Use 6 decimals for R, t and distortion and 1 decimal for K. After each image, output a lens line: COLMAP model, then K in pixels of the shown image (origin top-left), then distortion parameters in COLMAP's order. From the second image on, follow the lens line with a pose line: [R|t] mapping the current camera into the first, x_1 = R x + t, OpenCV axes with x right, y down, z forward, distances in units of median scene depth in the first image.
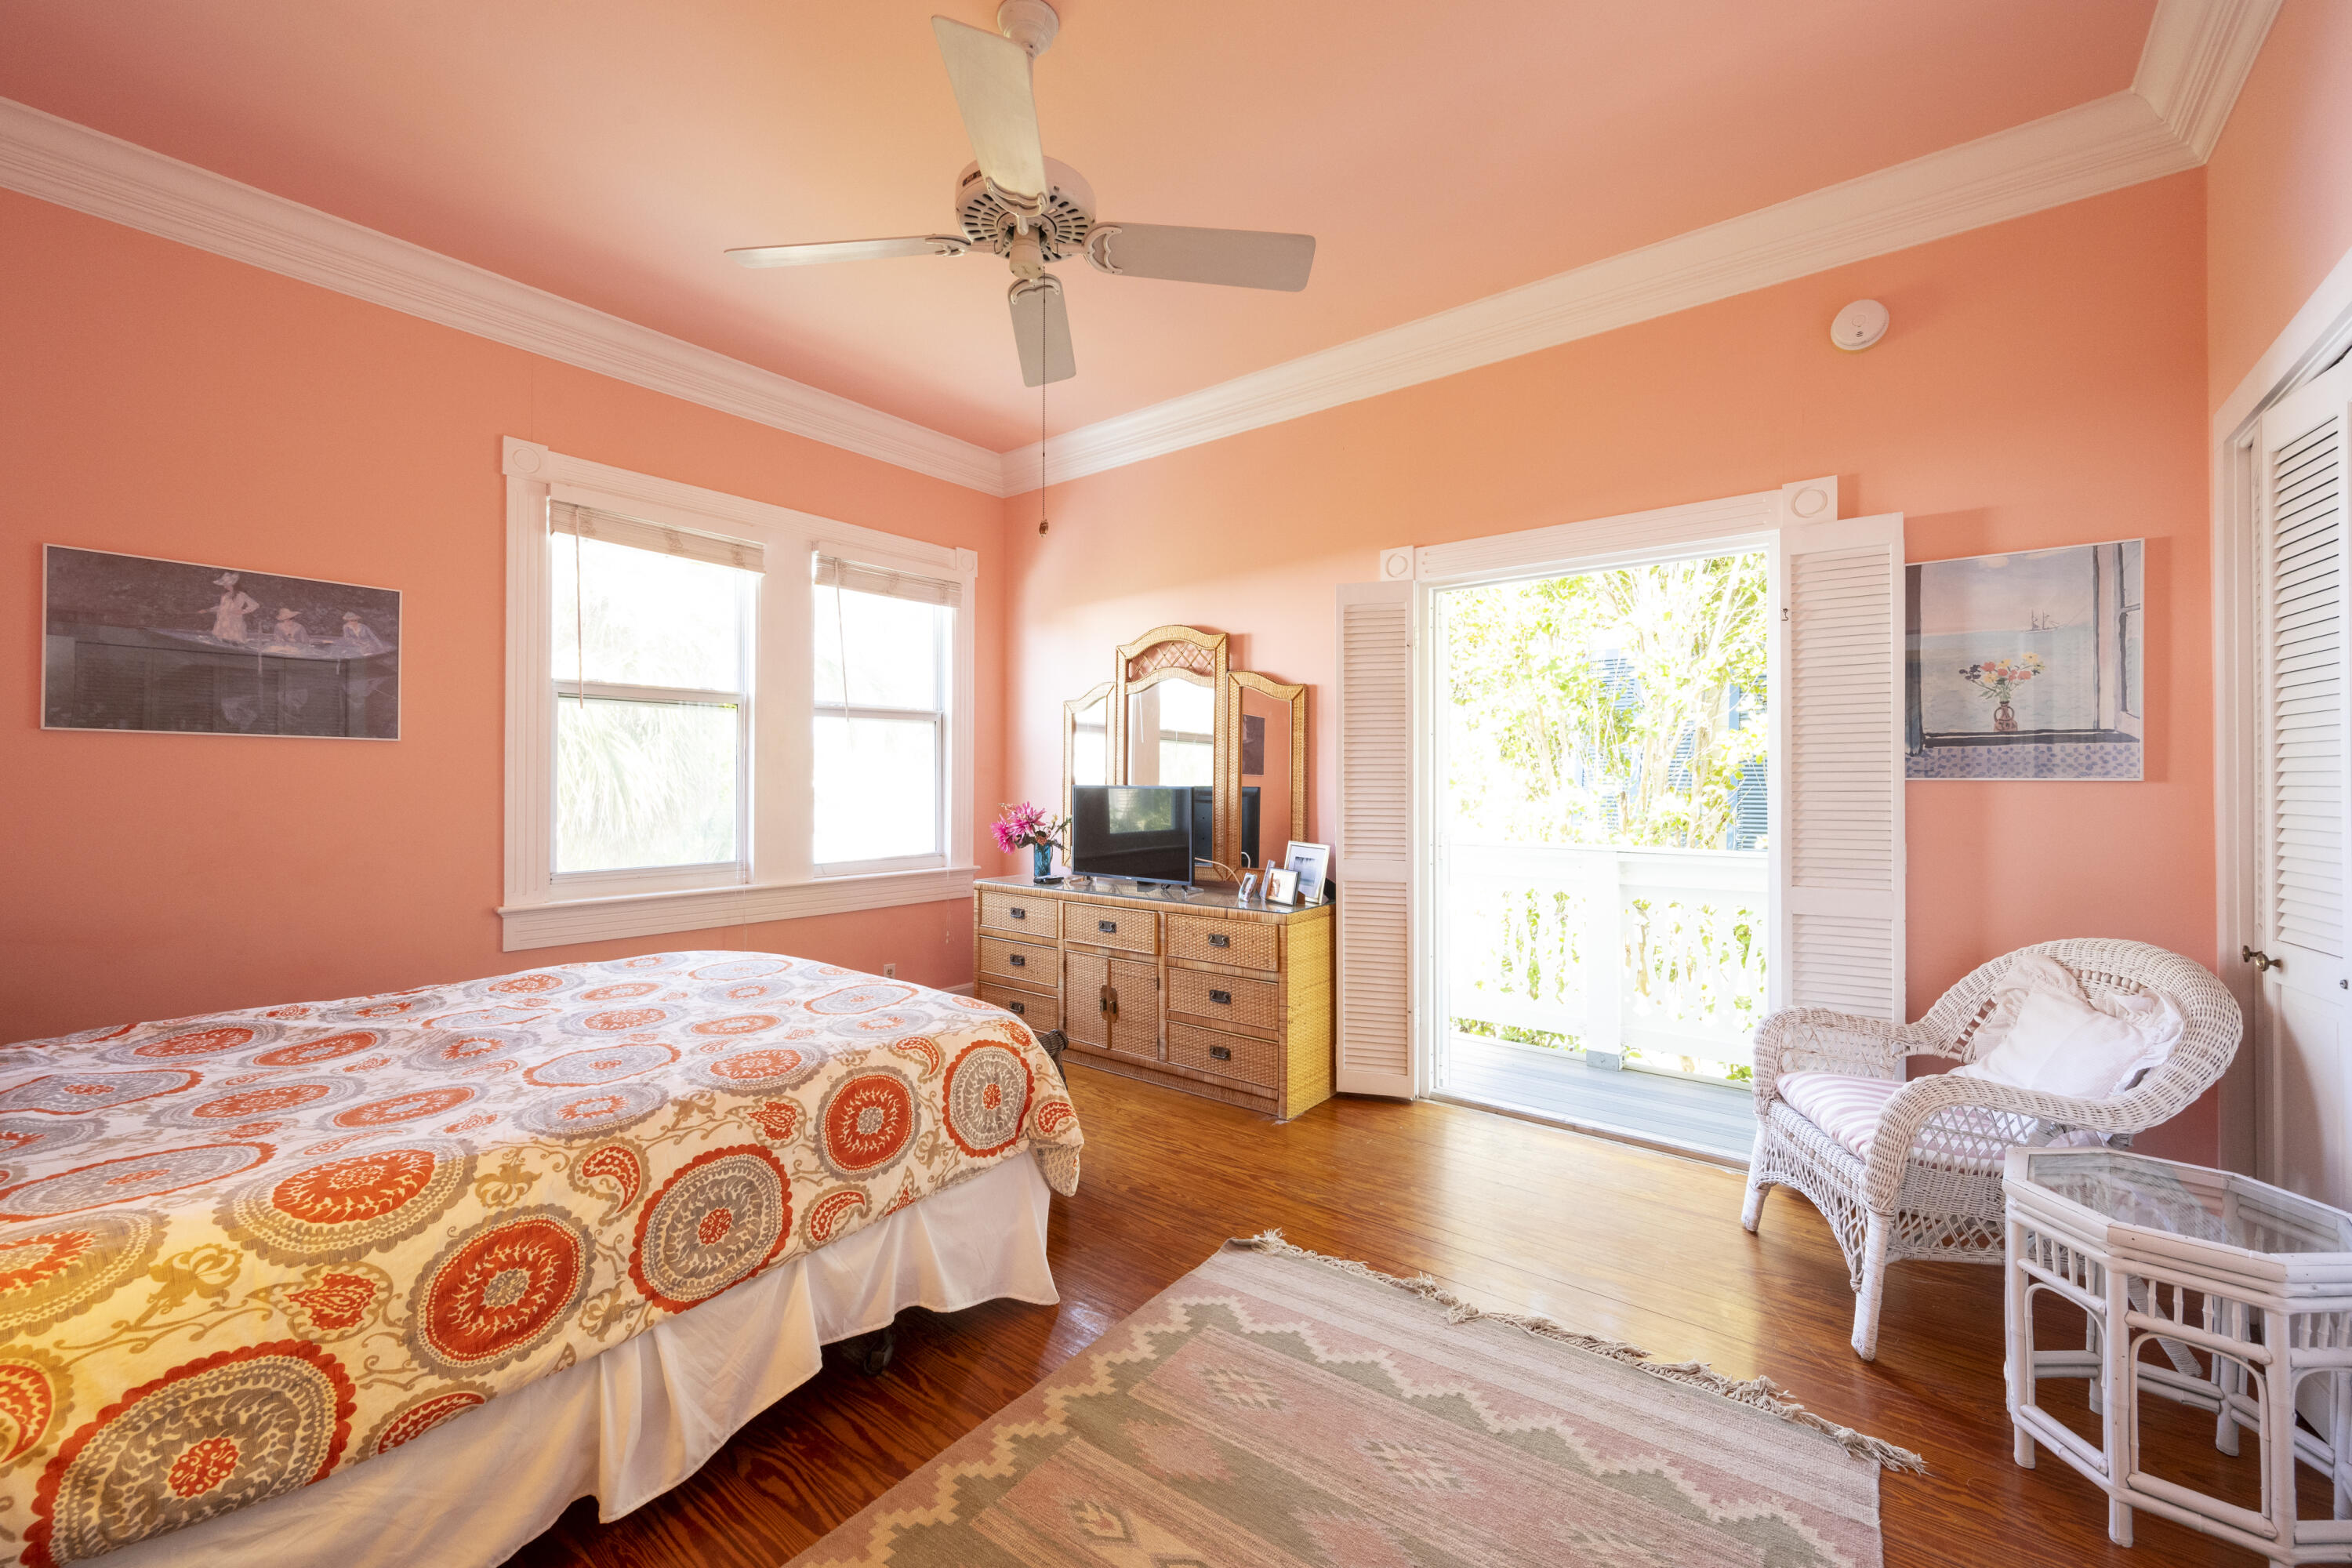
lens RADIAL K [[926.6, 0, 1183.8], [0, 926.6, 778.9], [0, 0, 1]] dist [-0.002799, 0.000341]
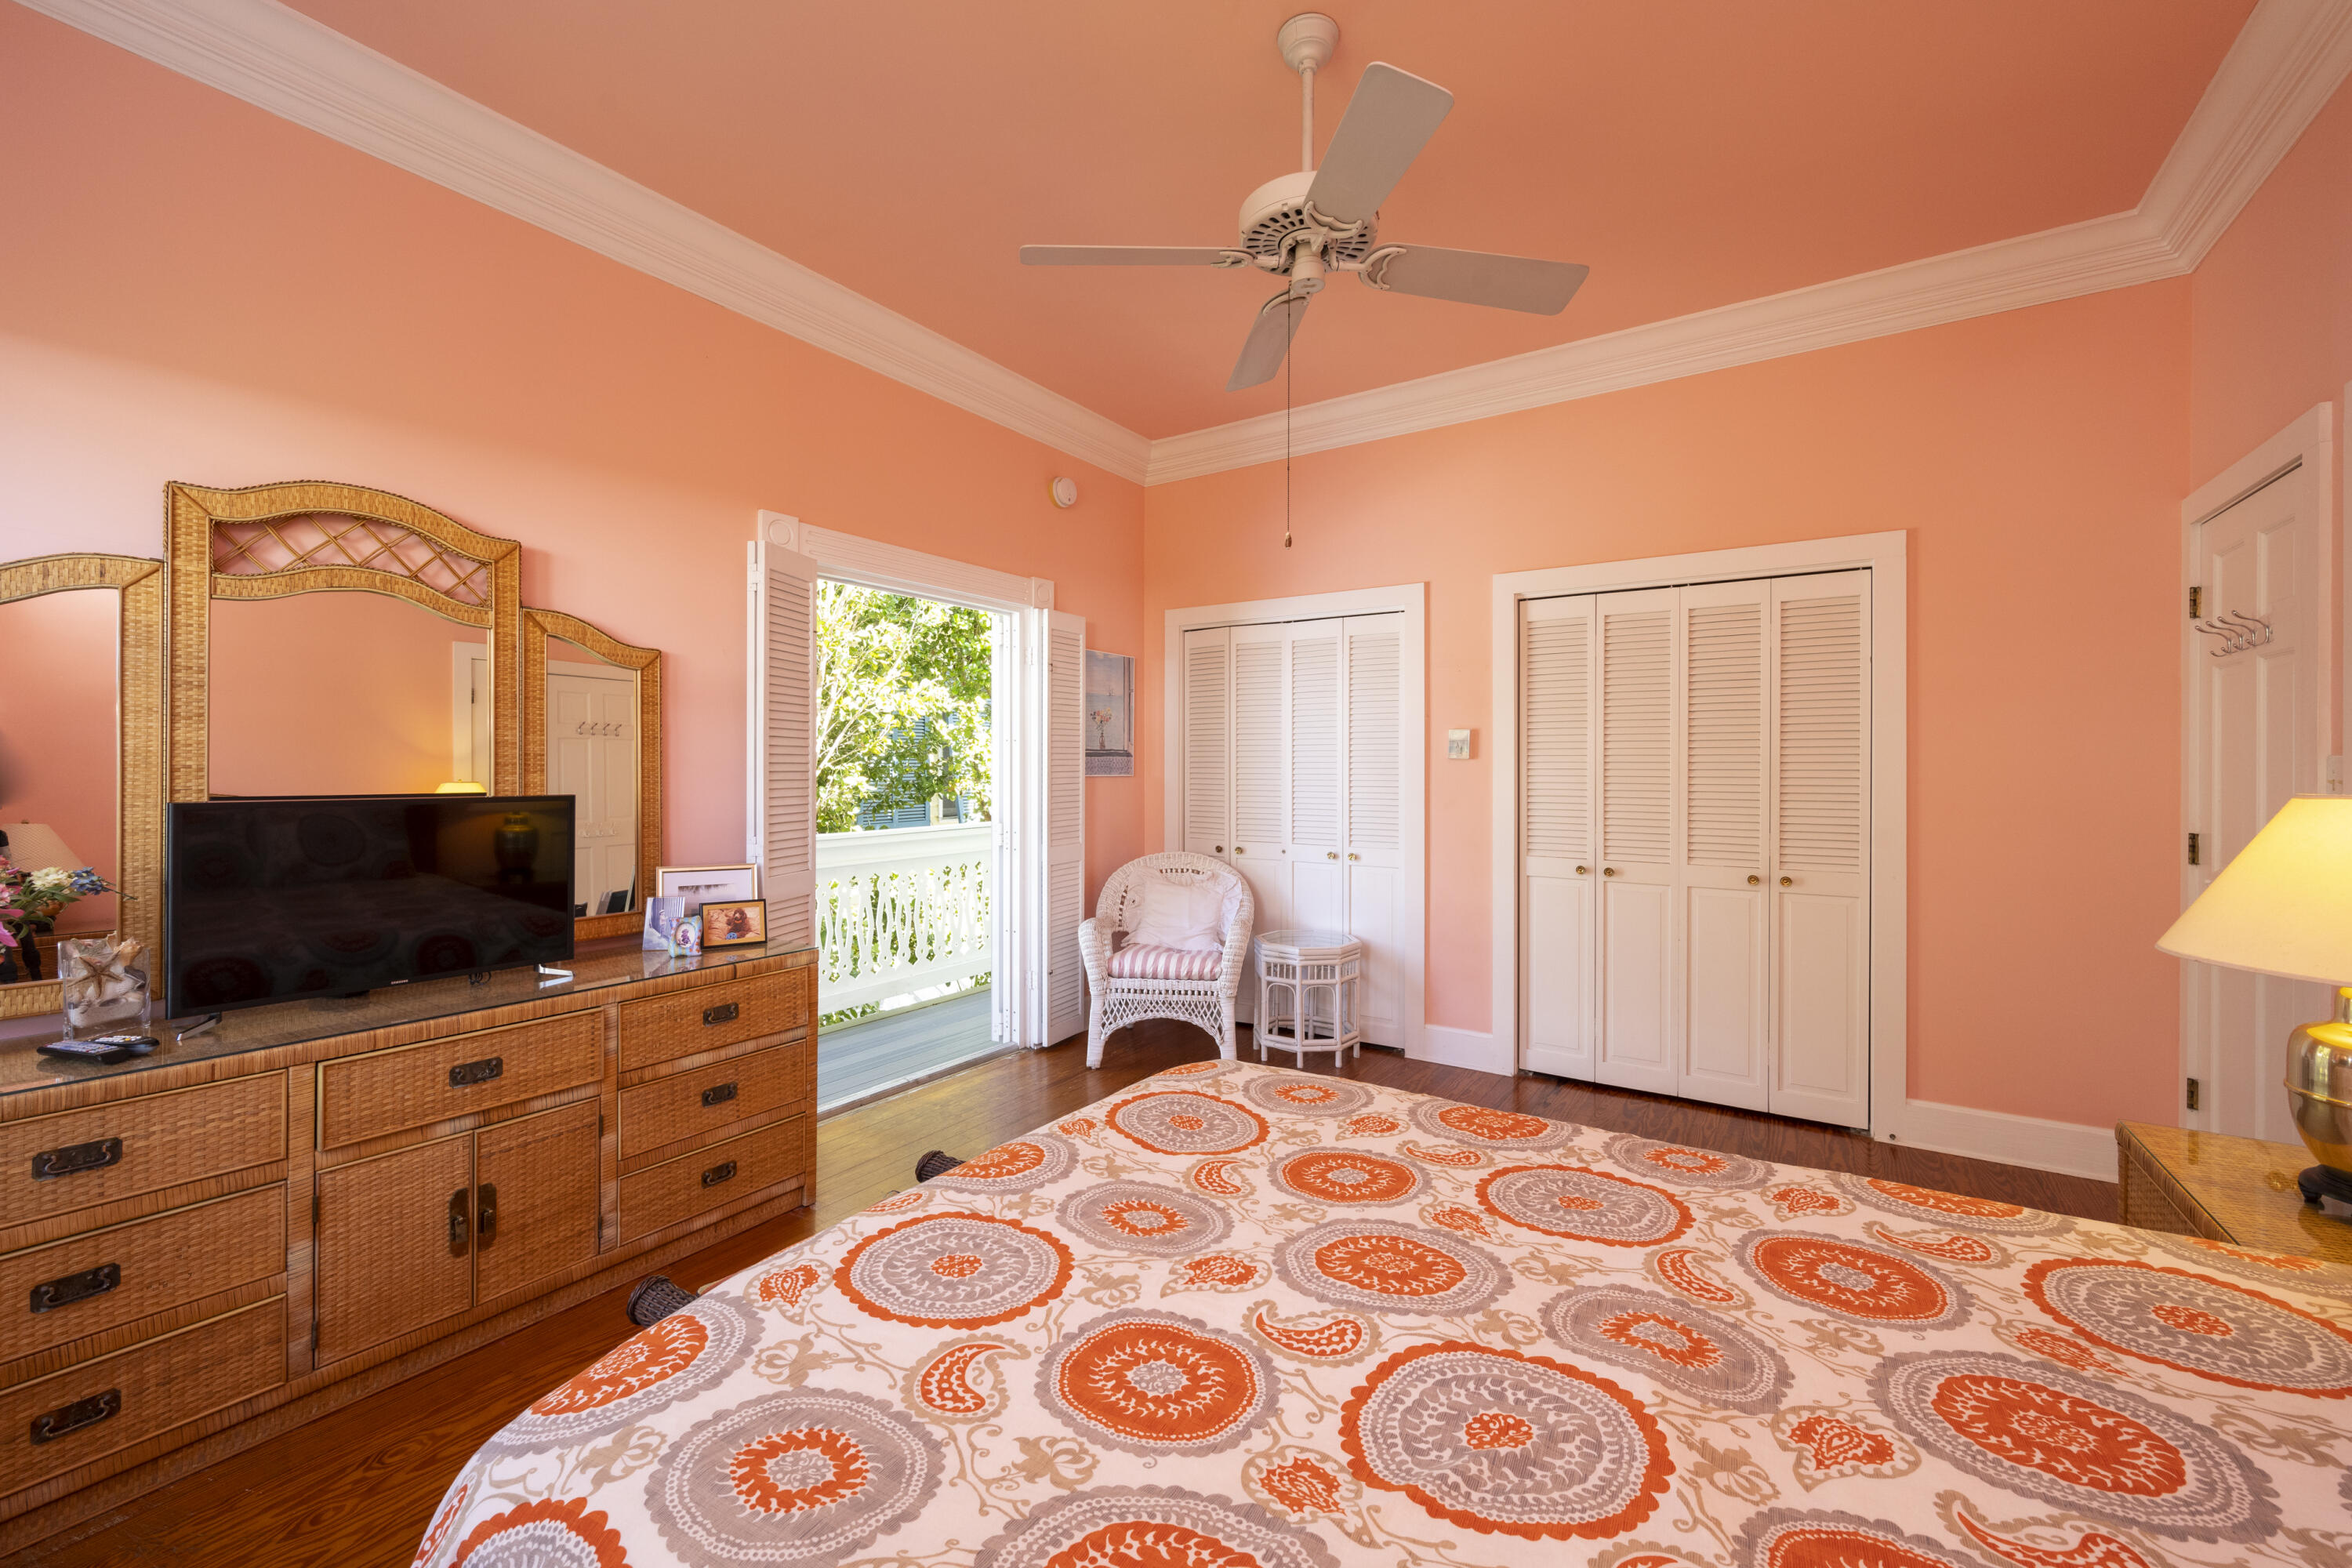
lens RADIAL K [[926.6, 0, 1170.1], [0, 926.6, 772.0], [0, 0, 1]] dist [-0.002799, 0.000341]
pose [[-0.063886, -0.007004, 0.997933, -0.691366], [-0.003458, 0.999971, 0.006797, -0.015196], [-0.997951, -0.003017, -0.063908, 0.716242]]
